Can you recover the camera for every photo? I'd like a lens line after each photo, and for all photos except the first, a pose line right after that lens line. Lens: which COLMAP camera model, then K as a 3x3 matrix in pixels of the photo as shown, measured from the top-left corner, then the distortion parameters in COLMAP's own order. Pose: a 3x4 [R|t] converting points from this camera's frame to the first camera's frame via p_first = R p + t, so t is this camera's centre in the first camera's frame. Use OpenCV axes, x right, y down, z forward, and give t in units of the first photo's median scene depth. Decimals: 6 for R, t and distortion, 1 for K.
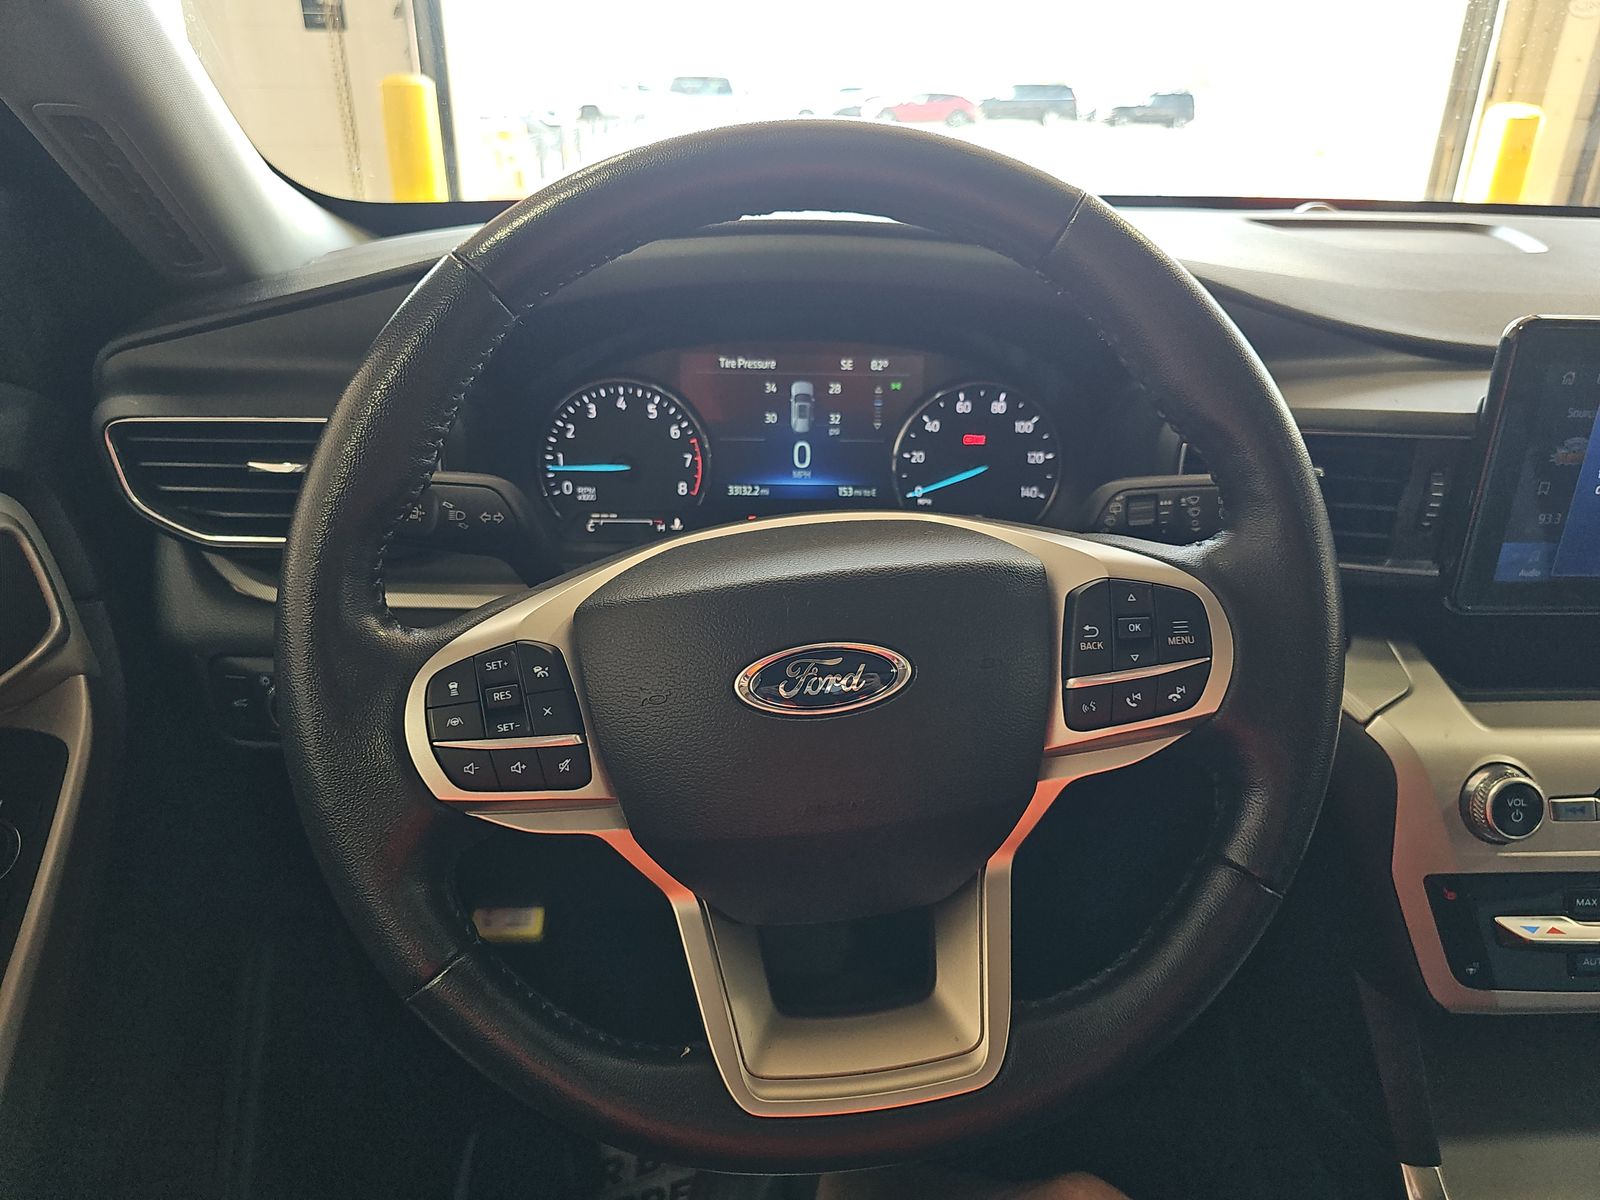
lens RADIAL K [[1051.7, 0, 805.8], [0, 1051.7, 591.7], [0, 0, 1]] dist [0.058545, -0.068496]
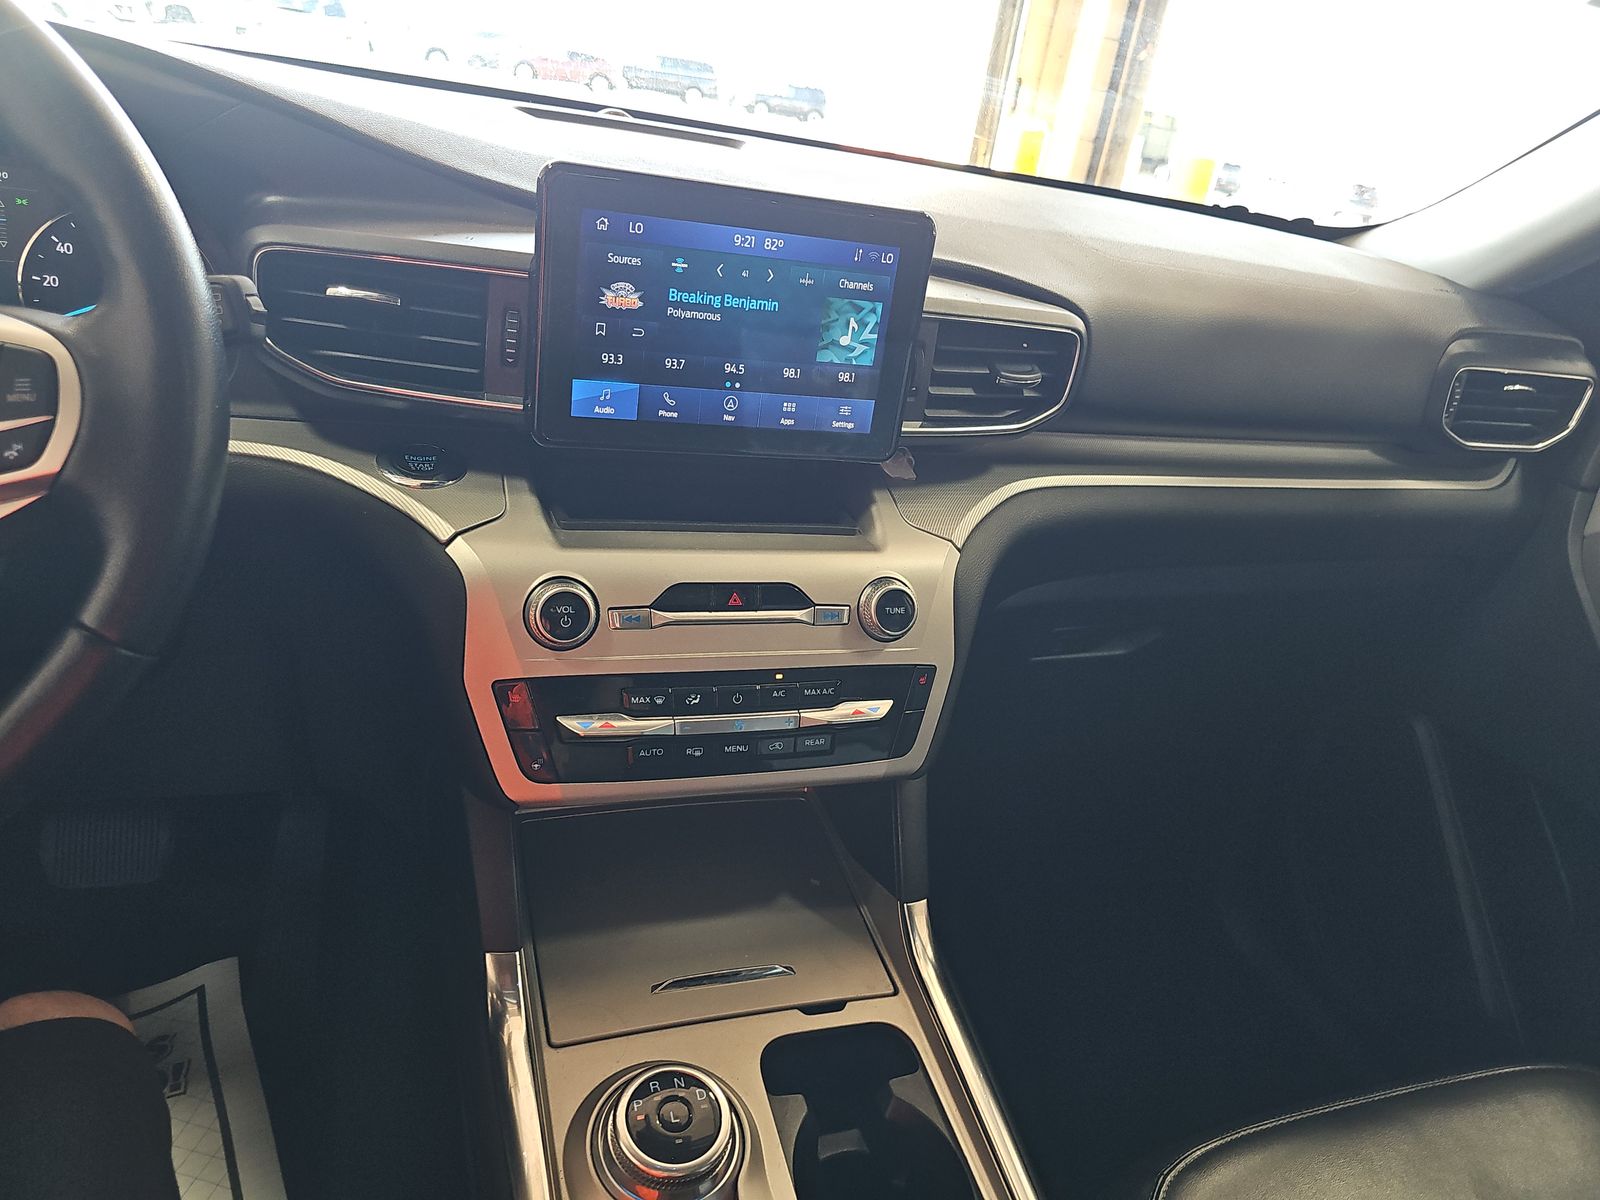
lens RADIAL K [[1051.7, 0, 805.8], [0, 1051.7, 591.7], [0, 0, 1]] dist [0.058545, -0.068496]
pose [[0.951680, -0.003229, 0.307075, 0.452941], [-0.003377, 0.999774, 0.020979, 0.123736], [-0.307074, -0.021002, 0.951454, -0.096705]]
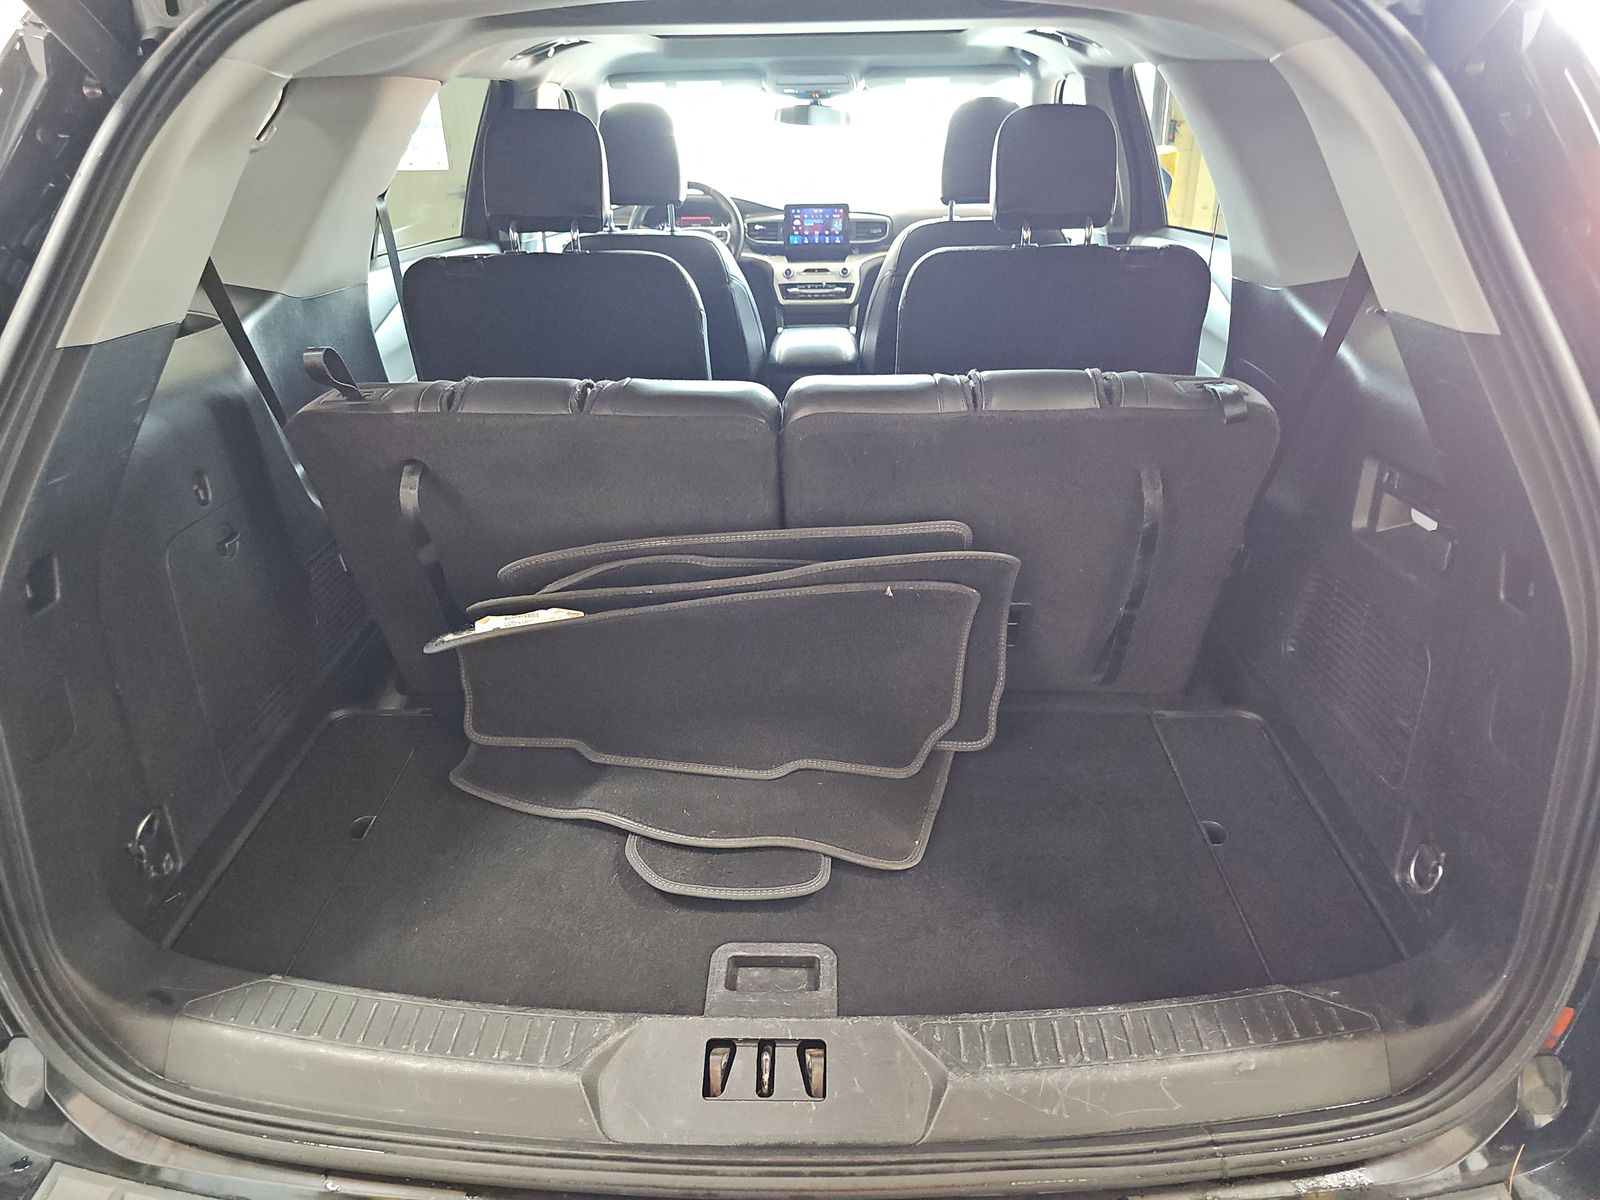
lens RADIAL K [[1051.7, 0, 805.8], [0, 1051.7, 591.7], [0, 0, 1]] dist [0.058545, -0.068496]
pose [[0.996654, -0.002595, -0.081698, 1.084482], [0.000072, 0.999523, -0.030878, 2.047717], [0.081739, 0.030768, 0.996179, -4.783284]]
